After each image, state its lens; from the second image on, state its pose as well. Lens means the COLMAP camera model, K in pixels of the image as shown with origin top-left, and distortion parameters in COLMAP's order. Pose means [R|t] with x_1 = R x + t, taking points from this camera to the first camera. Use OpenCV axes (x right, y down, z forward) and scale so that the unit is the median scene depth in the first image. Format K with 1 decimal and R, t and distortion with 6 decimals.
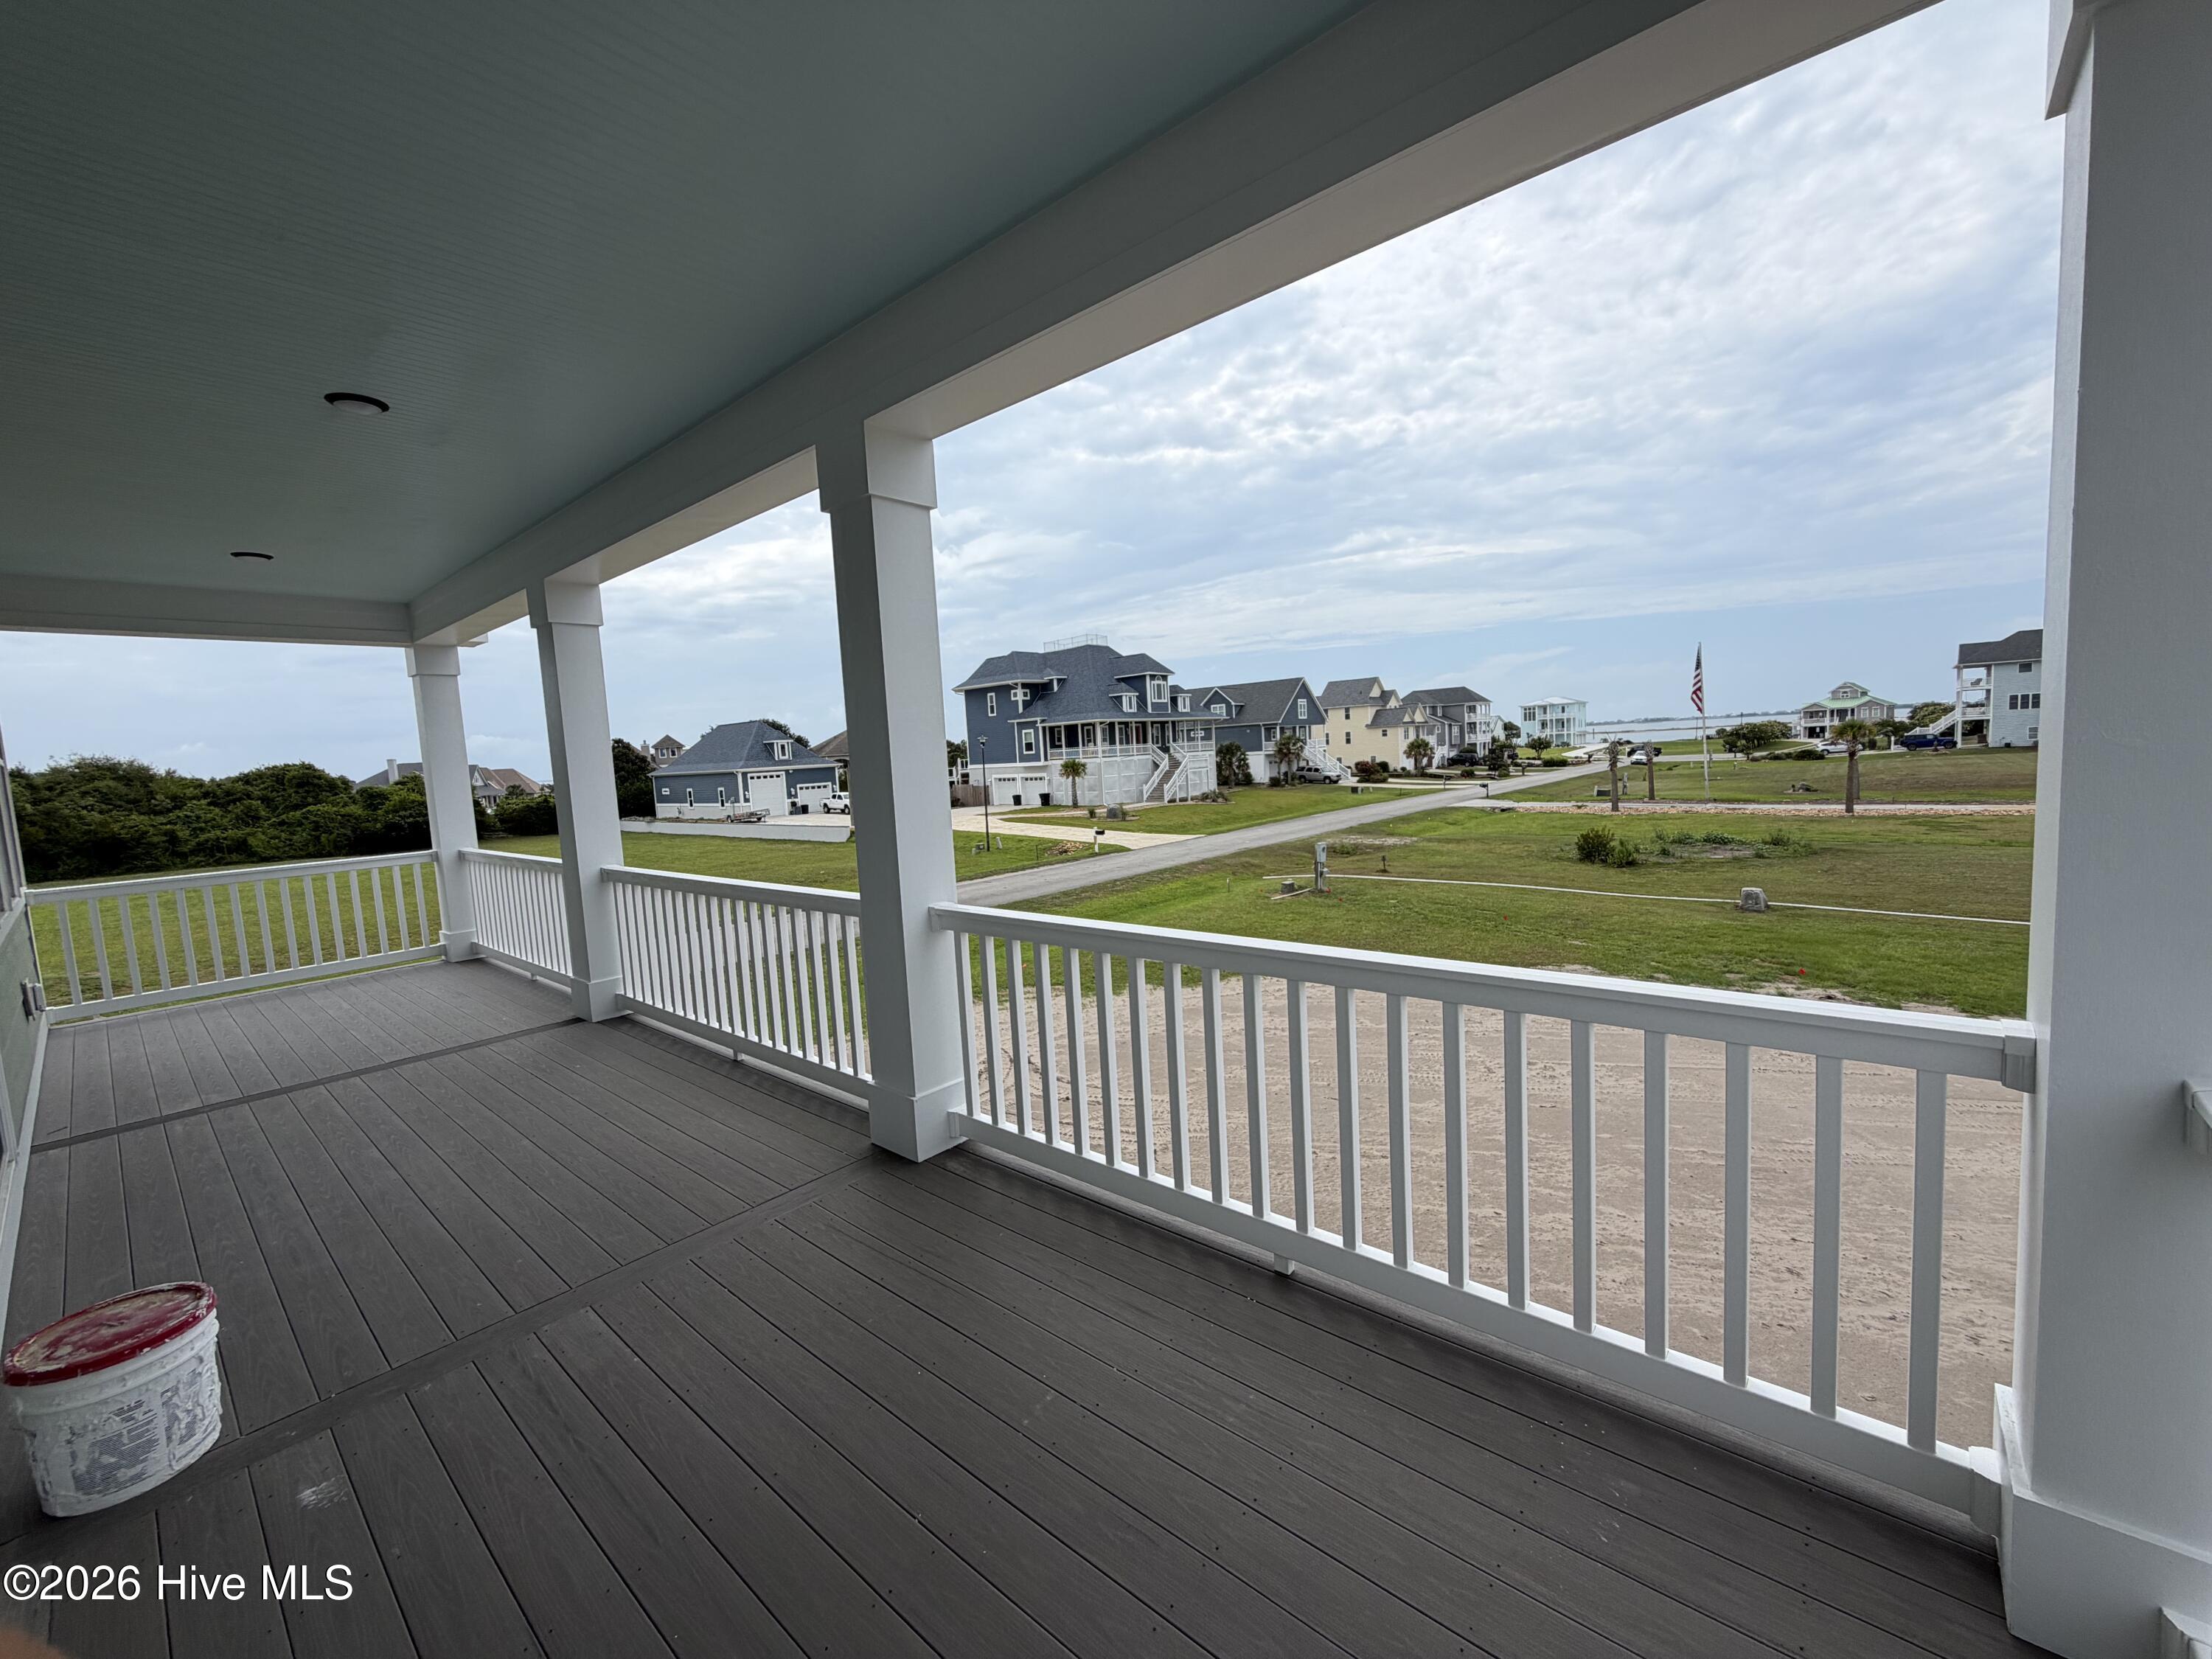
lens RADIAL K [[896.1, 0, 1092.4], [0, 896.1, 834.5], [0, 0, 1]] dist [-0.000773, 0.001962]
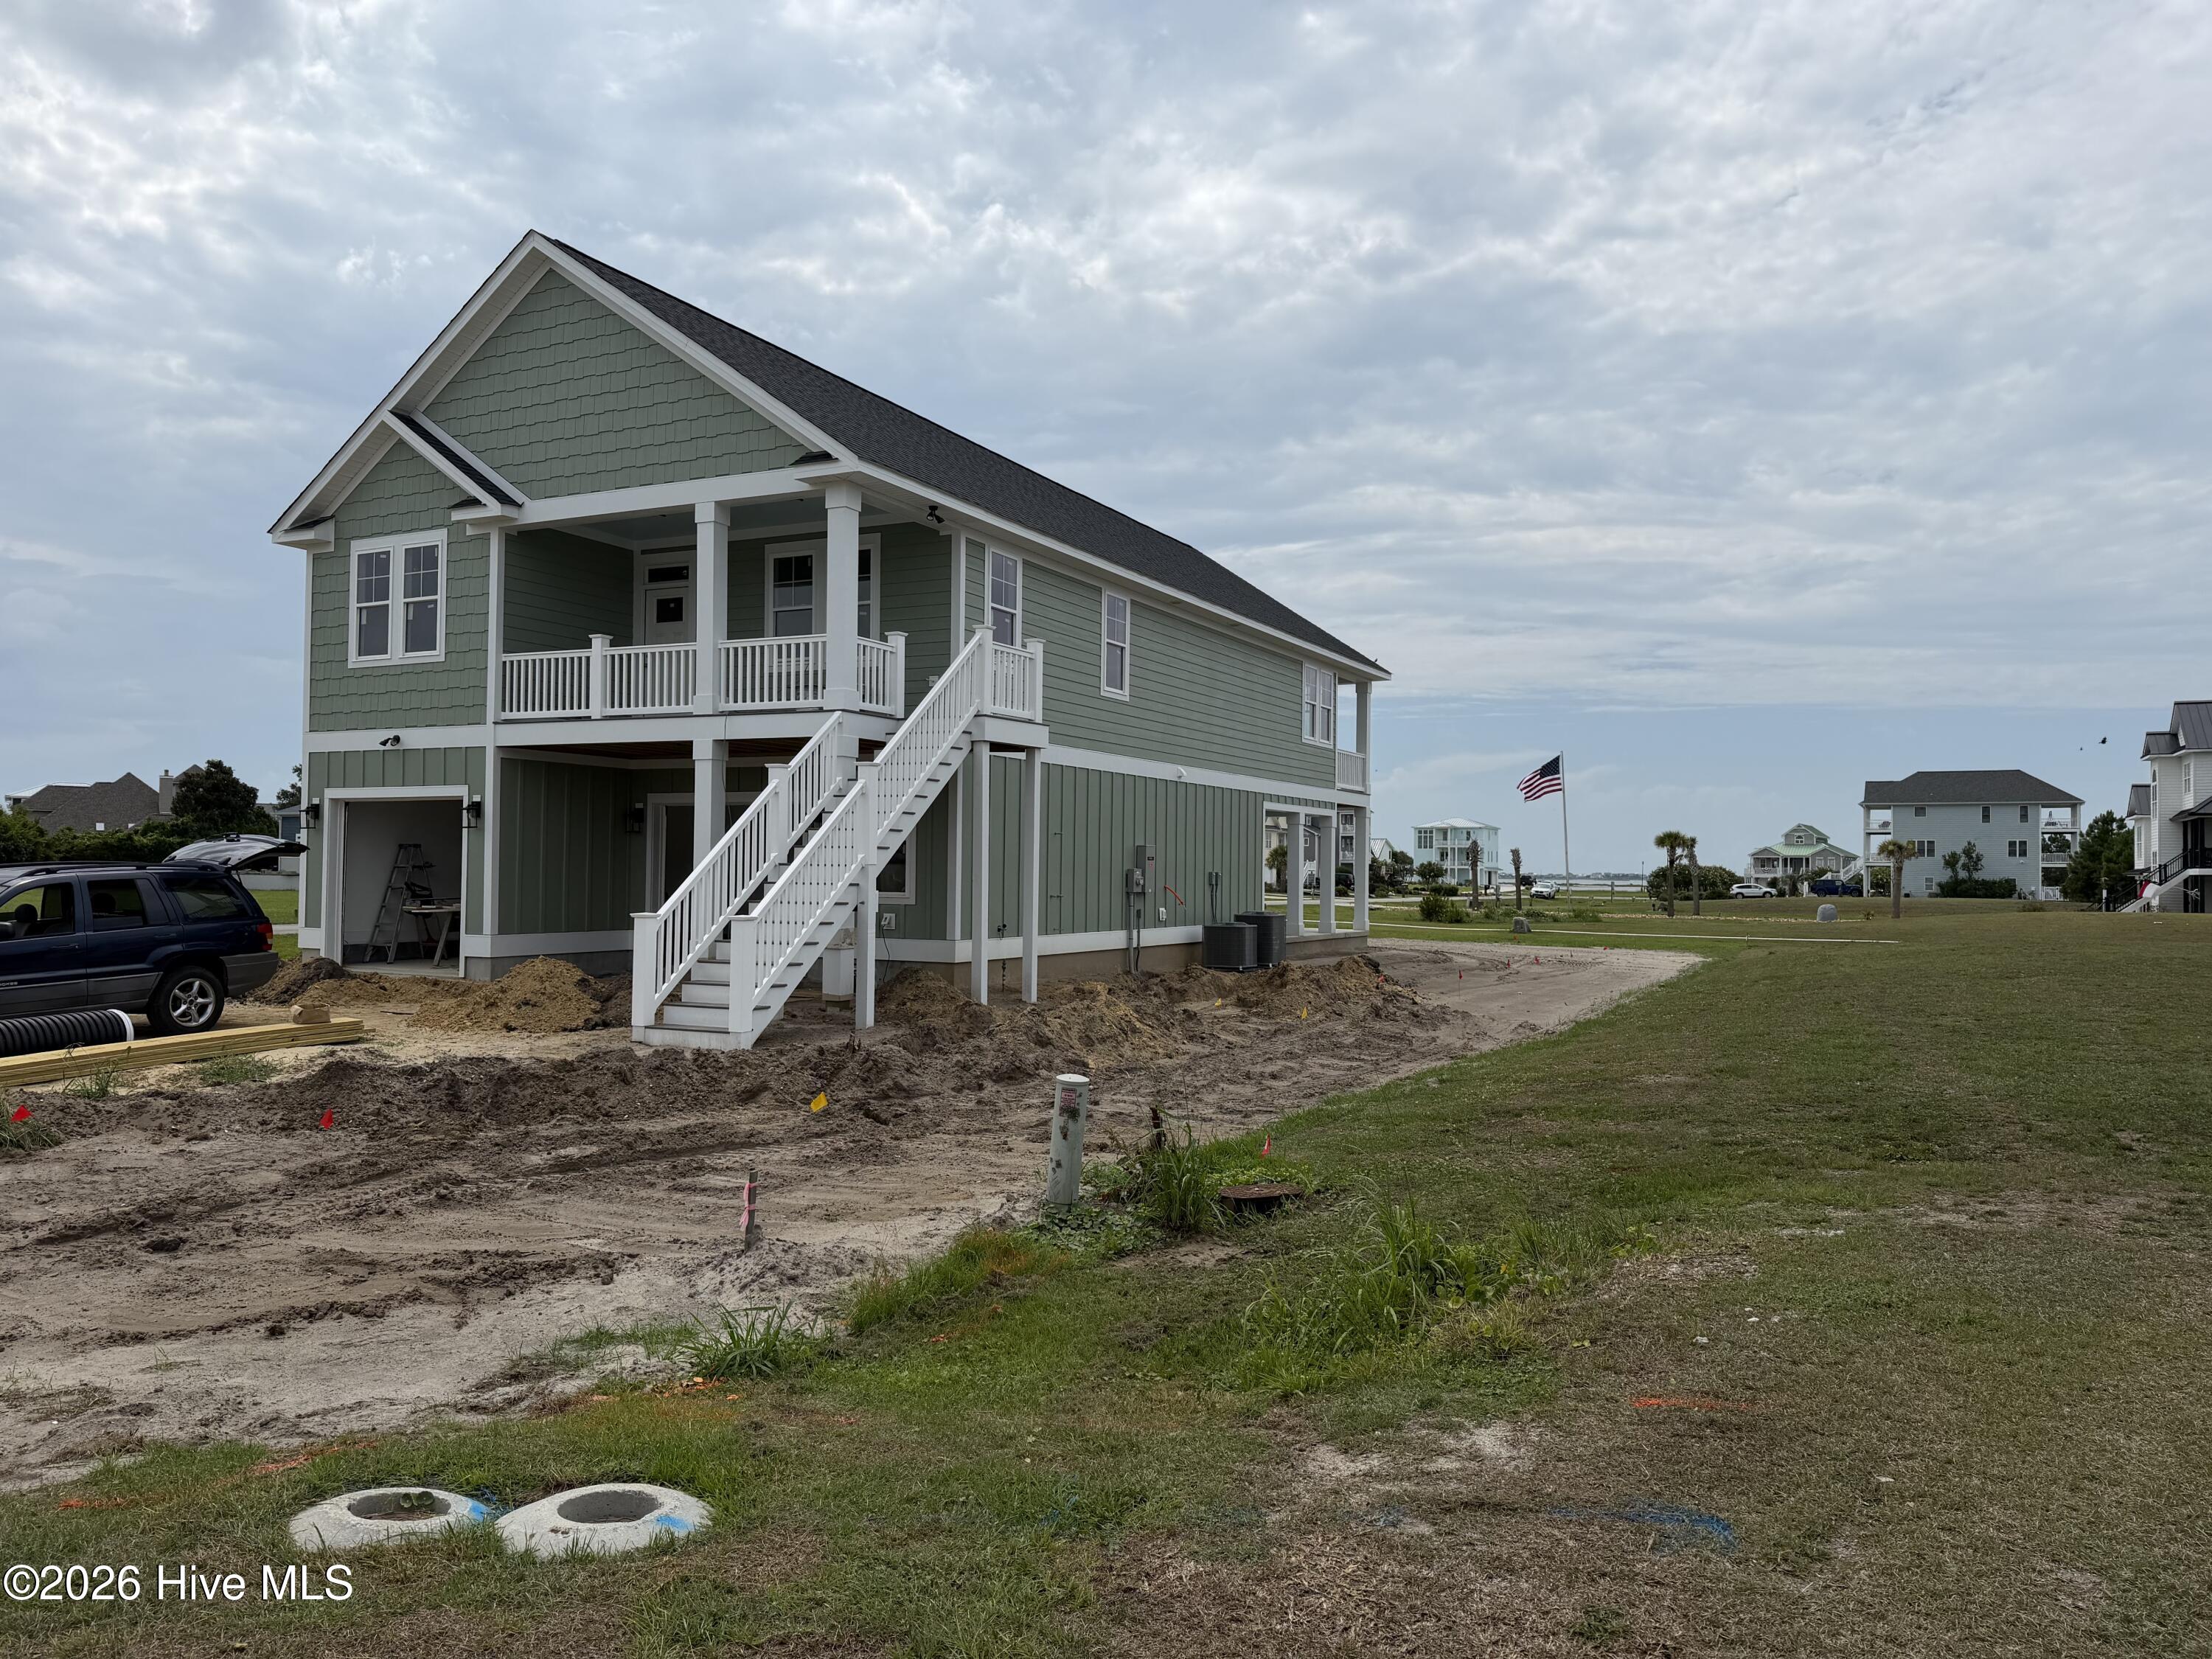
lens RADIAL K [[1598.5, 0, 1082.5], [0, 1598.5, 885.5], [0, 0, 1]] dist [0.050214, -0.054199]
pose [[0.971433, 0.063883, 0.228555, -0.146101], [-0.042614, 0.994390, -0.096813, 0.081260], [-0.233458, 0.084308, 0.968705, -0.367503]]
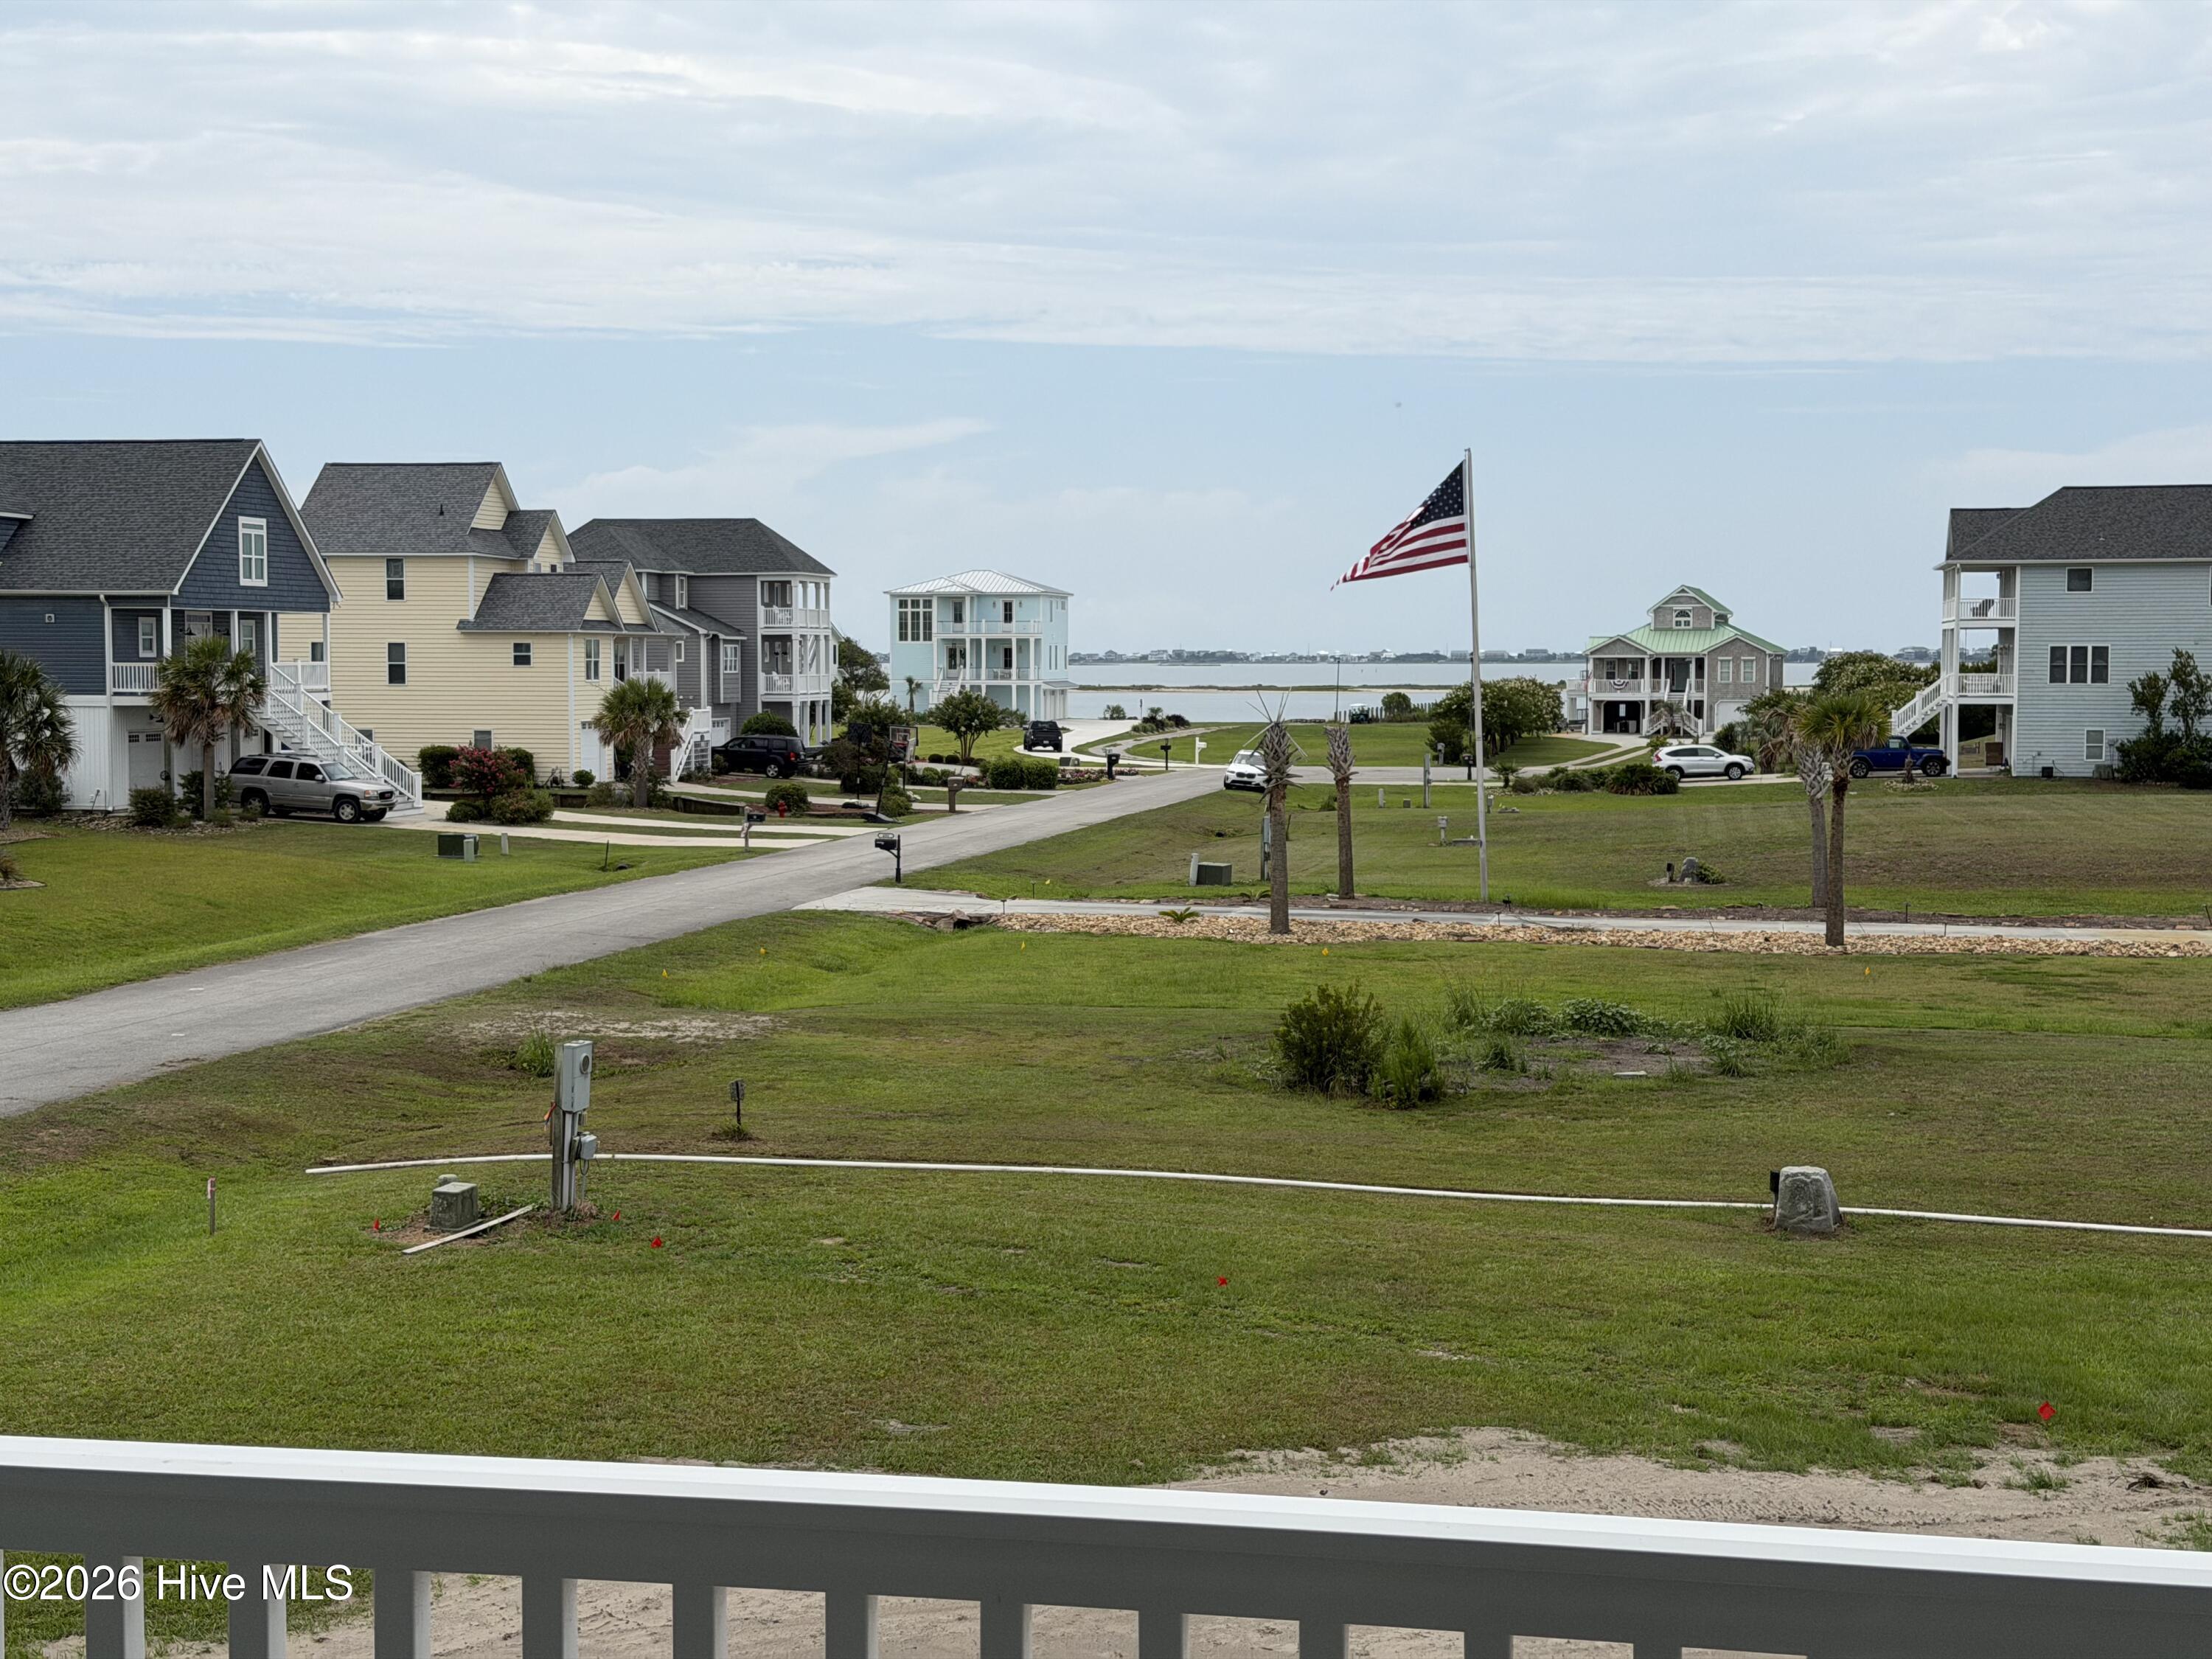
lens RADIAL K [[3113.3, 0, 1099.5], [0, 3113.3, 849.5], [0, 0, 1]] dist [0.136602, 0.000000]
pose [[0.862163, 0.024181, 0.506054, -0.034835], [-0.000908, 0.998933, -0.046185, -0.001958], [-0.506631, 0.039359, 0.861264, 0.023803]]
